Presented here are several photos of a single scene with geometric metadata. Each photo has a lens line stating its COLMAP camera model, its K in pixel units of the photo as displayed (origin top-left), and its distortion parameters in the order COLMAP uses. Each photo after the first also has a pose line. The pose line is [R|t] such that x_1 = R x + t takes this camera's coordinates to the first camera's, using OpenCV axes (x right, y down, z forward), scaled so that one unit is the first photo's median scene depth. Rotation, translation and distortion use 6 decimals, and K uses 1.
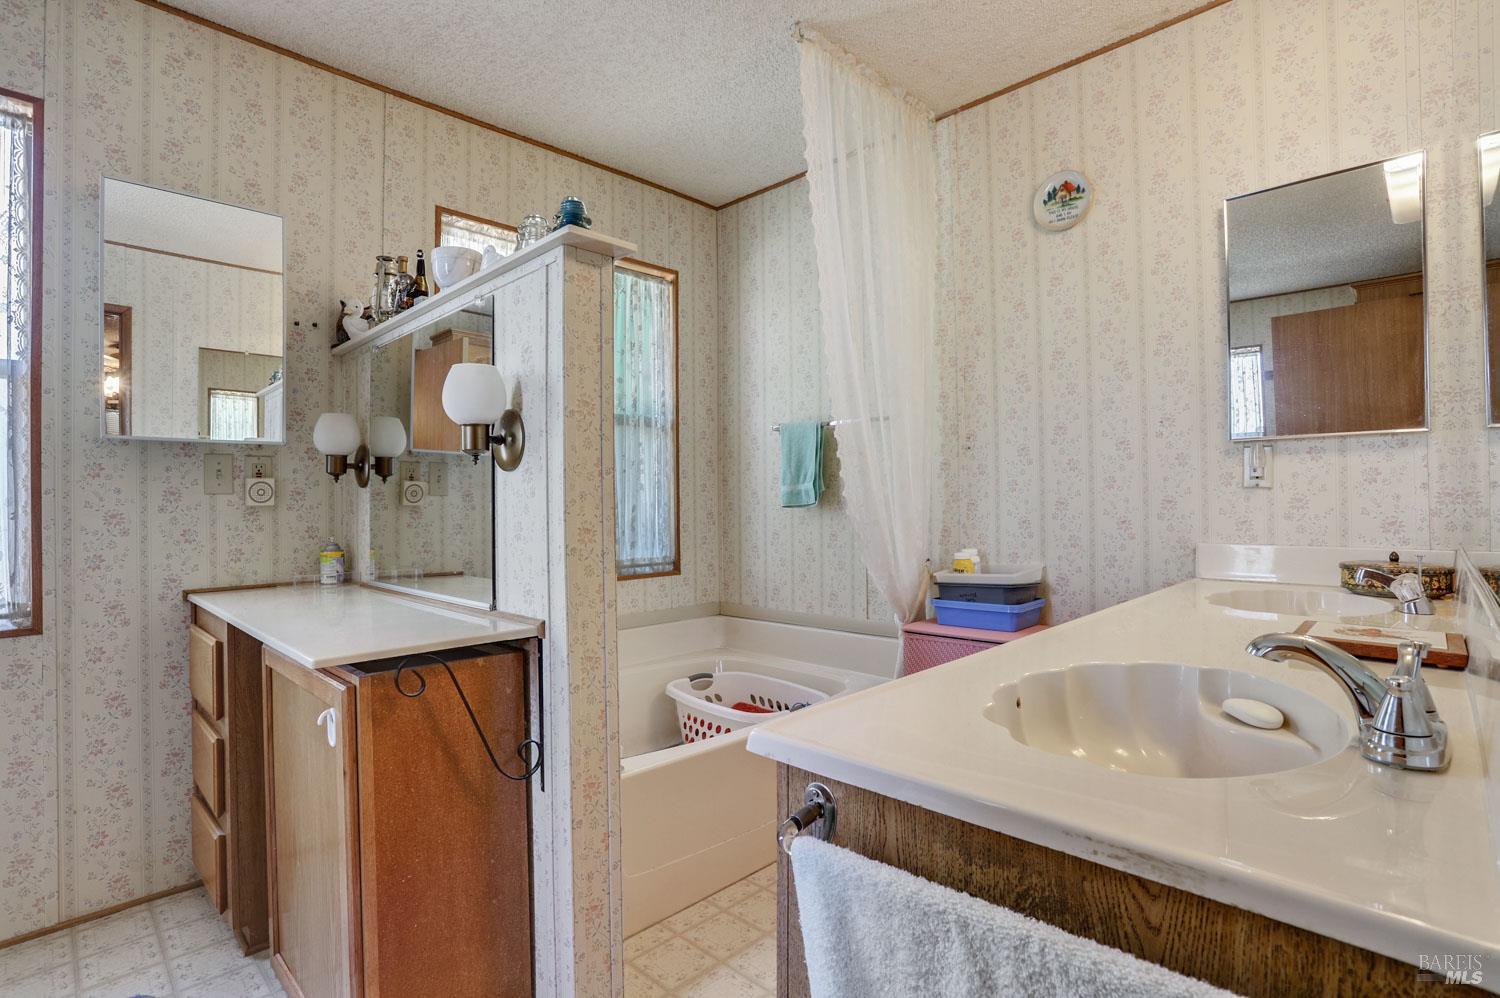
lens RADIAL K [[721.3, 0, 743.0], [0, 721.3, 501.6], [0, 0, 1]] dist [-0.058709, 0.014838]
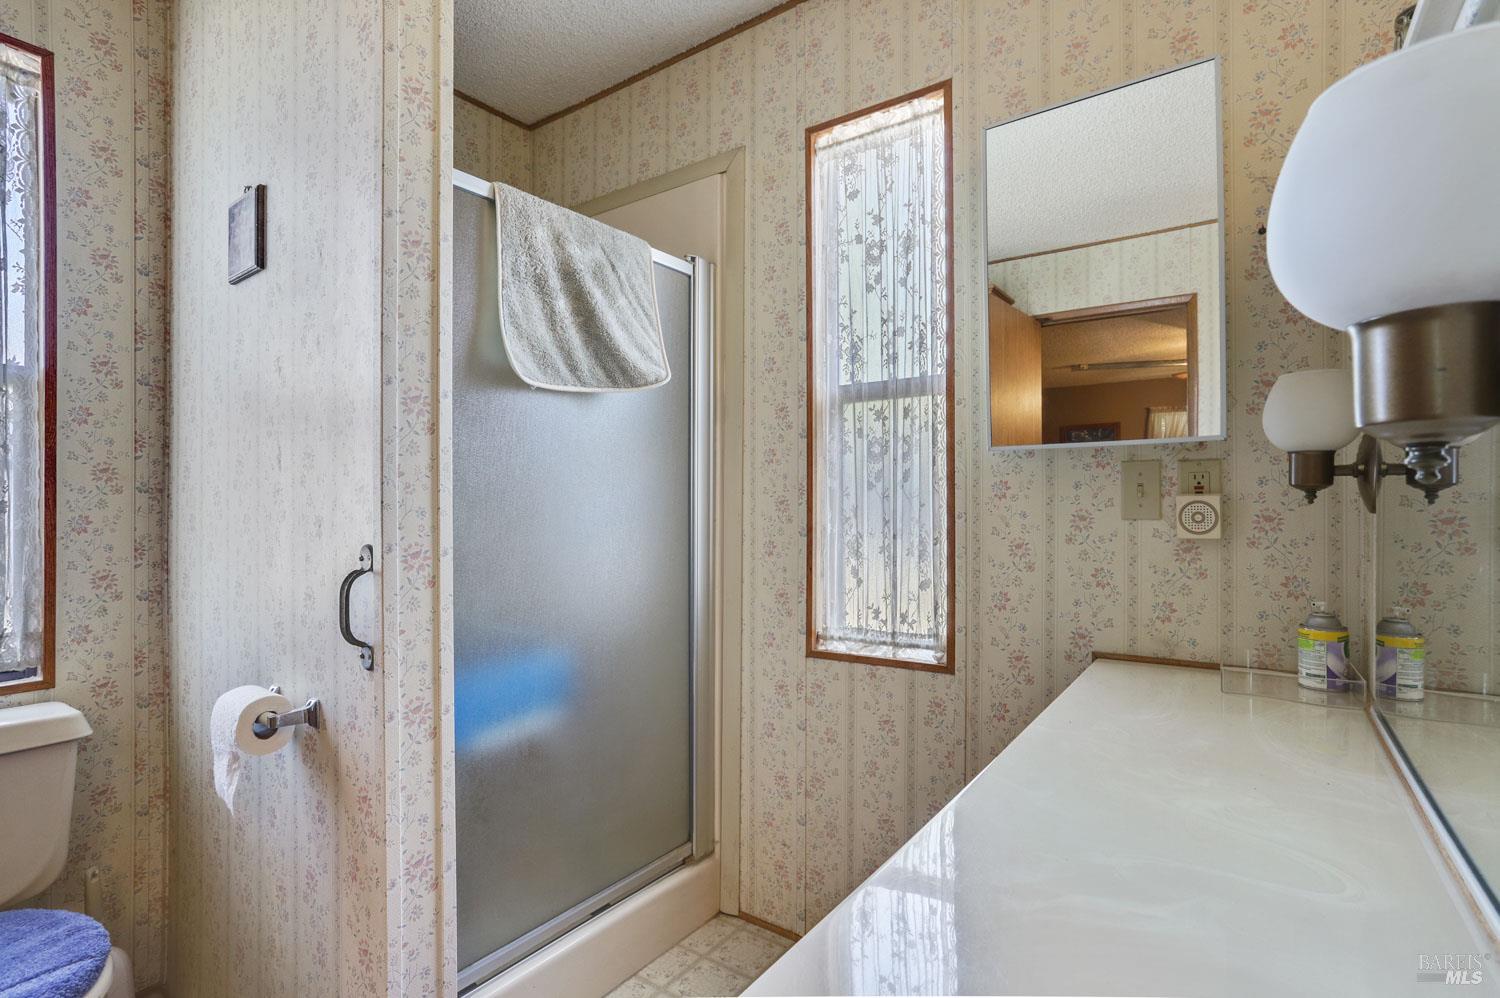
lens RADIAL K [[721.3, 0, 734.9], [0, 721.3, 506.4], [0, 0, 1]] dist [-0.058709, 0.014838]
pose [[0.147008, 0.011128, -0.989073, -0.124154], [0.003979, 0.999922, 0.011842, -0.033076], [0.989127, -0.005676, 0.146952, 0.505650]]
